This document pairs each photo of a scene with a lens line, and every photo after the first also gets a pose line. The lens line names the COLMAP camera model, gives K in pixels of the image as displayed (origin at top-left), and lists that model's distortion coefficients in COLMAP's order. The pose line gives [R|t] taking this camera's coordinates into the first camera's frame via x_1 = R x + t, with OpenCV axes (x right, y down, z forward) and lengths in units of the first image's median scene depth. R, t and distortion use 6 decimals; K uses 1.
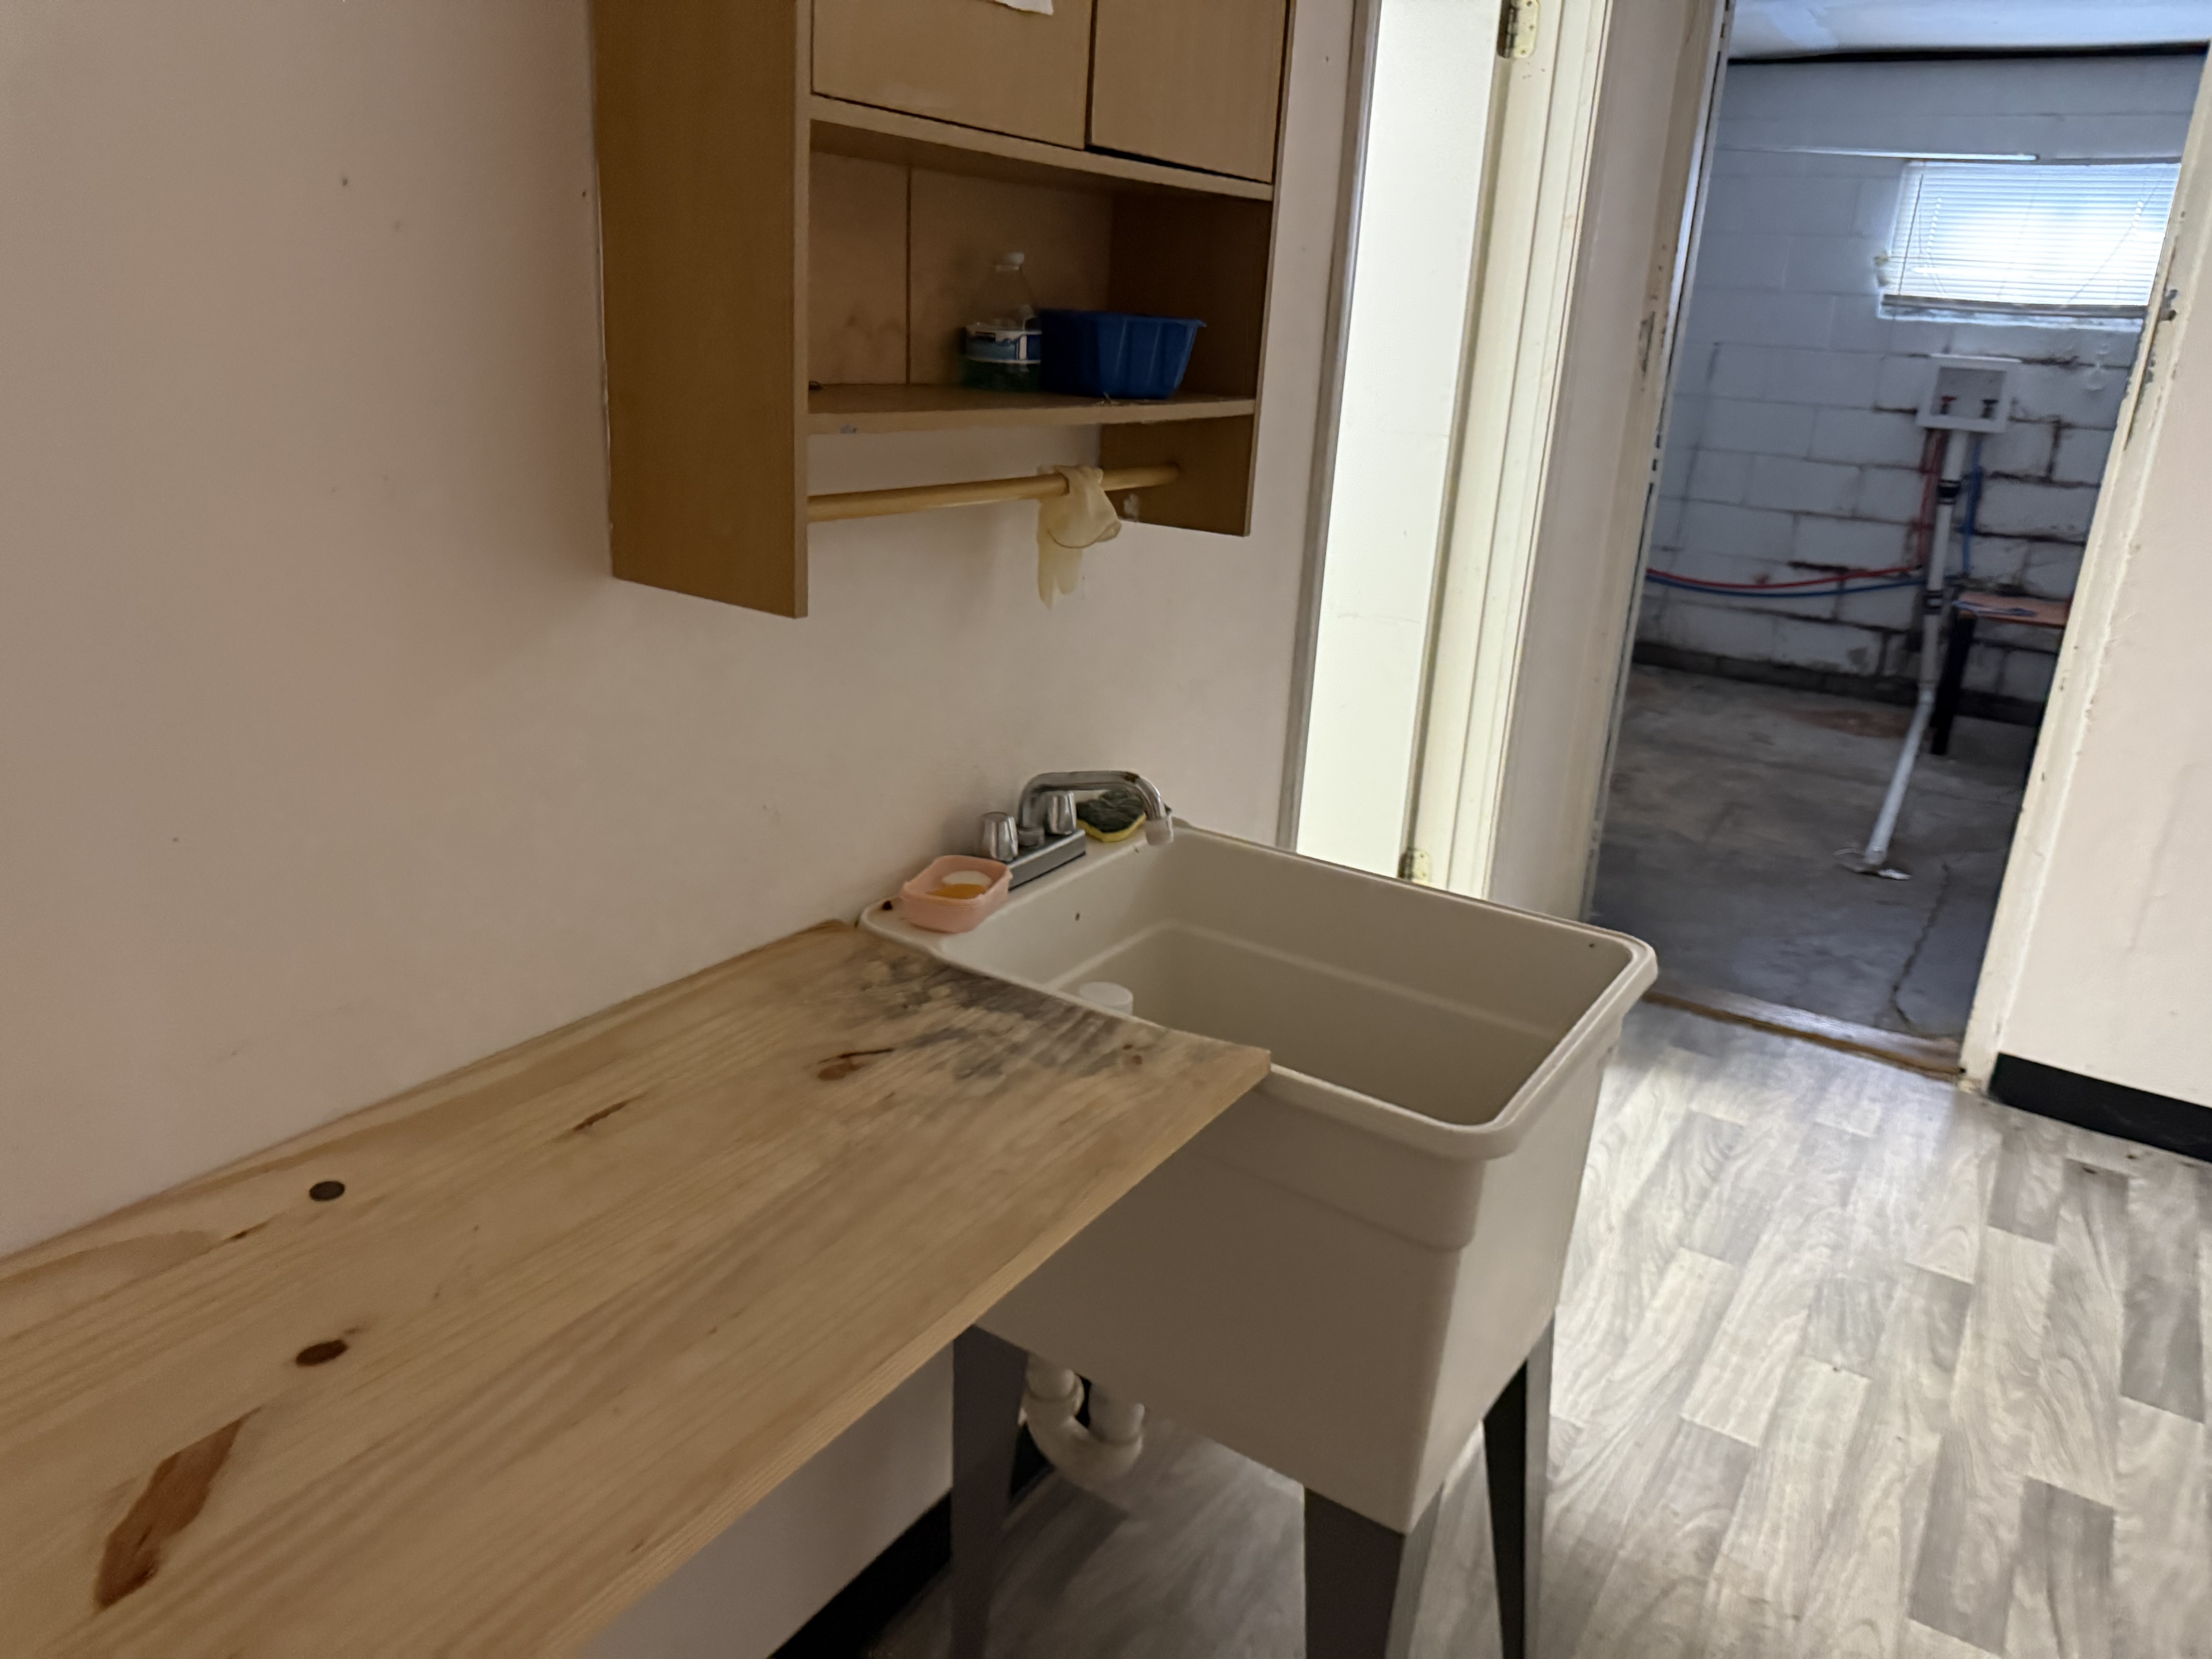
lens RADIAL K [[1606.5, 0, 1106.0], [0, 1606.5, 829.5], [0, 0, 1]] dist [-0.002806, -0.000926]
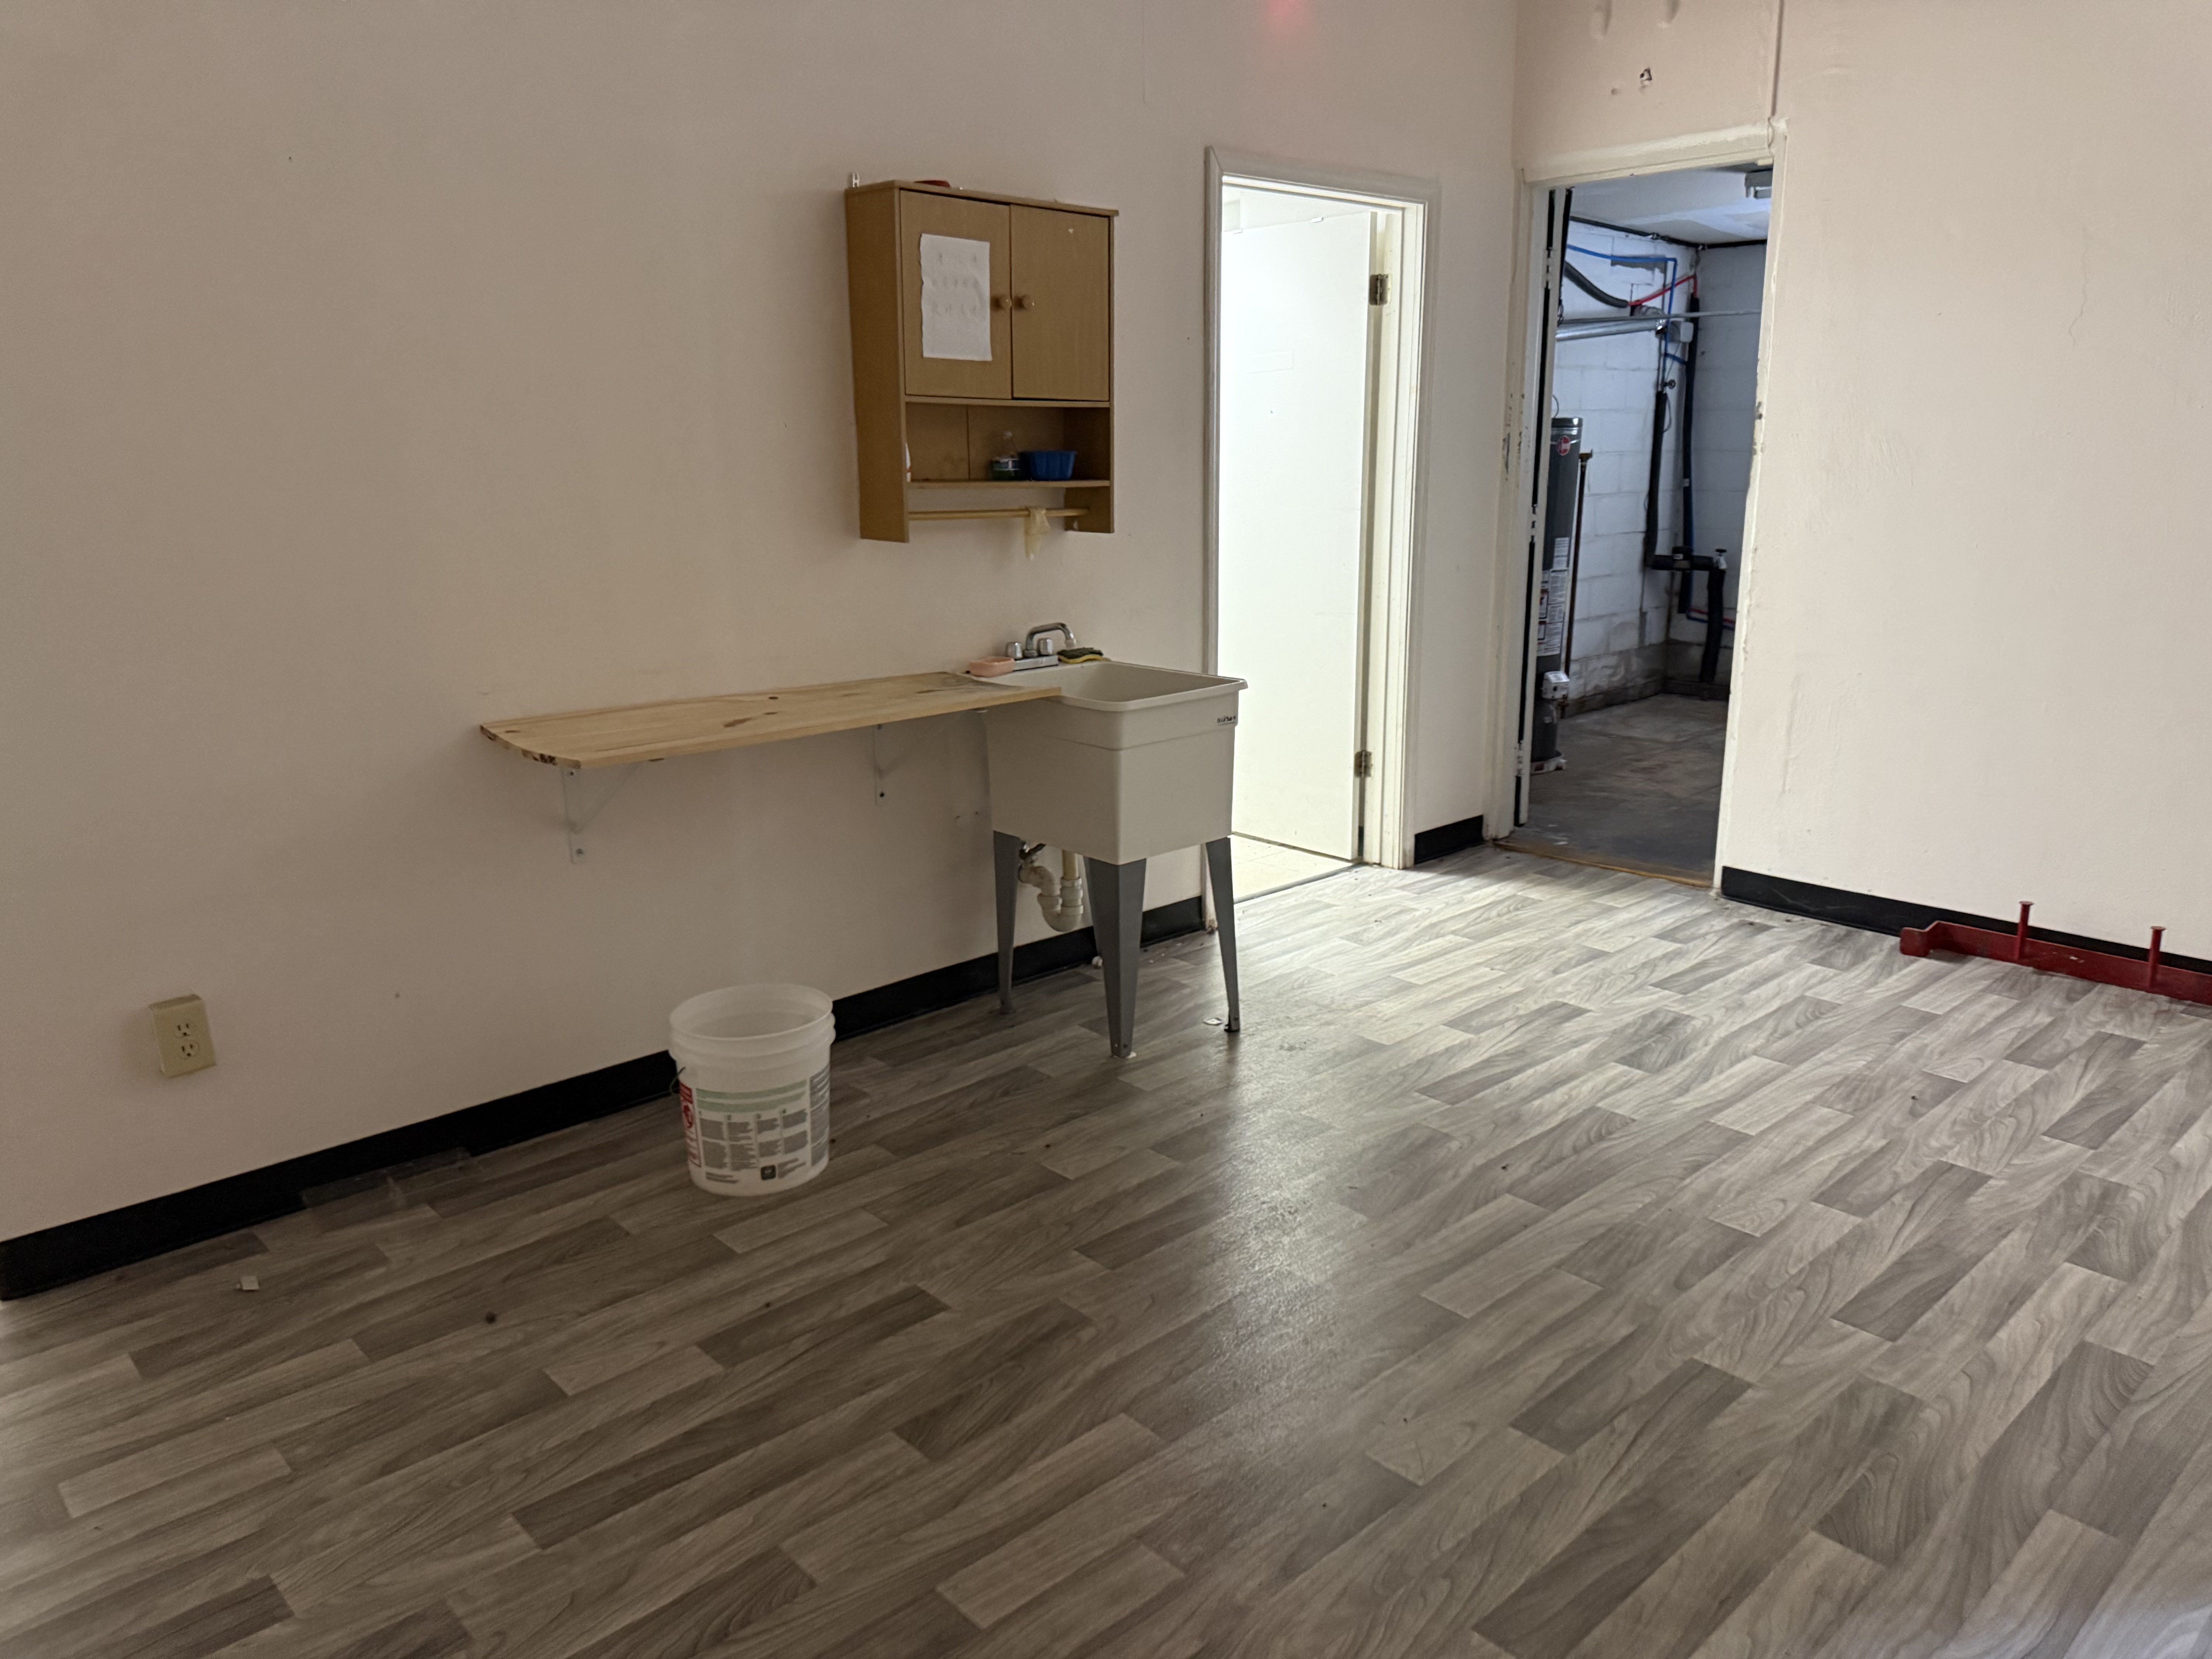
lens RADIAL K [[1606.5, 0, 1106.0], [0, 1606.5, 829.5], [0, 0, 1]] dist [-0.002806, -0.000926]
pose [[0.965784, -0.002298, -0.259339, 0.502464], [-0.022461, 0.995462, -0.092467, 0.354838], [0.258375, 0.095128, 0.961350, -0.957427]]
